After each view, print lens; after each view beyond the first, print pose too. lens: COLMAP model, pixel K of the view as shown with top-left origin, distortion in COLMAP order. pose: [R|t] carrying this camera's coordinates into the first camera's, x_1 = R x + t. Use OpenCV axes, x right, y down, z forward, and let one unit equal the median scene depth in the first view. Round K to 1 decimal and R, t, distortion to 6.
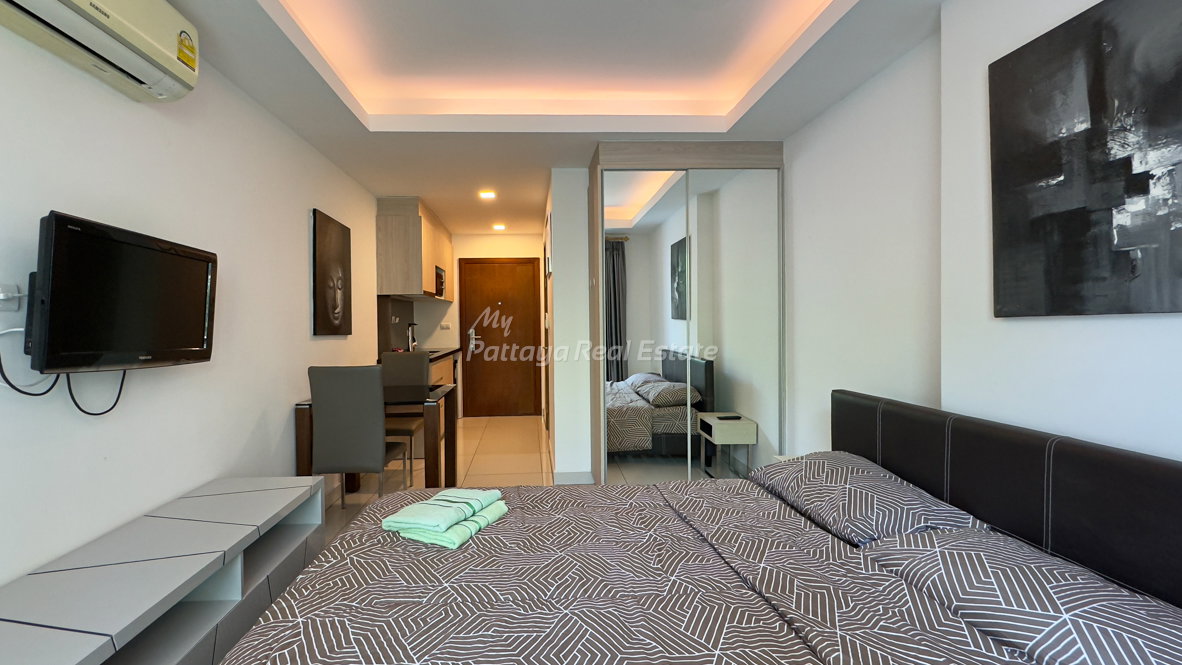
lens RADIAL K [[493.3, 0, 546.1], [0, 493.3, 327.2], [0, 0, 1]] dist [0.000664, -0.000059]
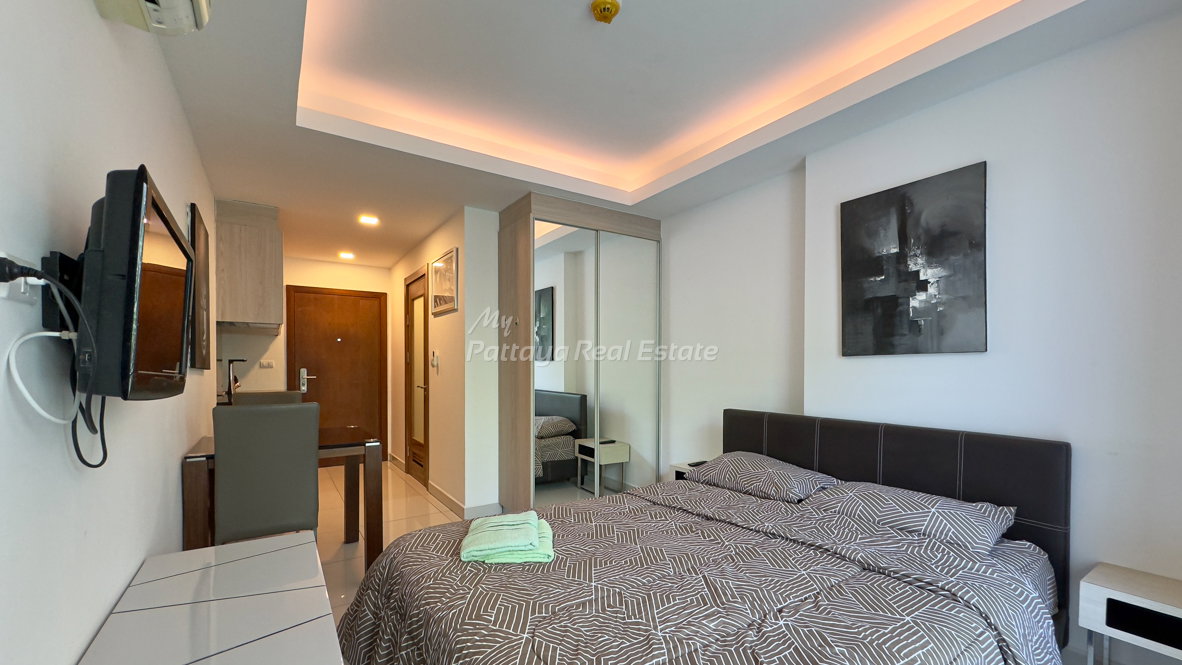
lens RADIAL K [[476.6, 0, 592.3], [0, 476.6, 371.3], [0, 0, 1]] dist [-0.001843, -0.000012]
pose [[0.852348, 0.007375, 0.522922, -0.678461], [-0.005893, 0.999973, -0.004497, 0.045248], [-0.522941, 0.000751, 0.852368, 0.082365]]
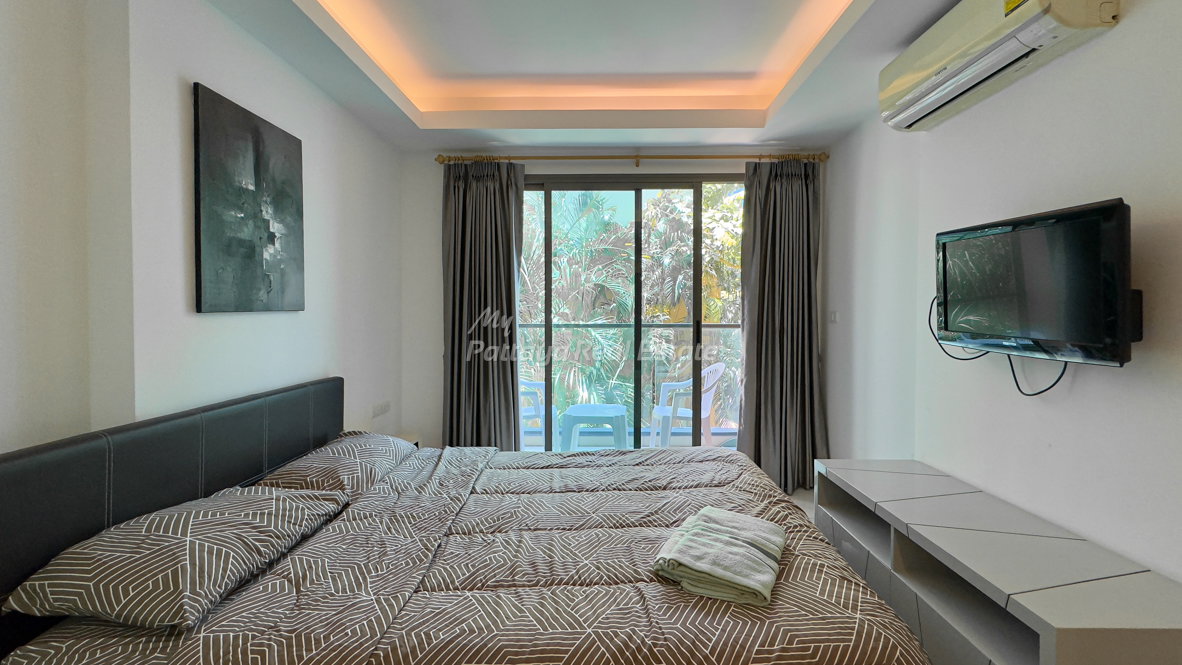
lens RADIAL K [[502.6, 0, 595.8], [0, 502.6, 322.1], [0, 0, 1]] dist [0.000484, 0.000053]
pose [[-0.998540, 0.010296, 0.053024, -0.044556], [0.012063, 0.999379, 0.033122, -0.027341], [-0.052650, 0.033713, -0.998044, 2.218654]]
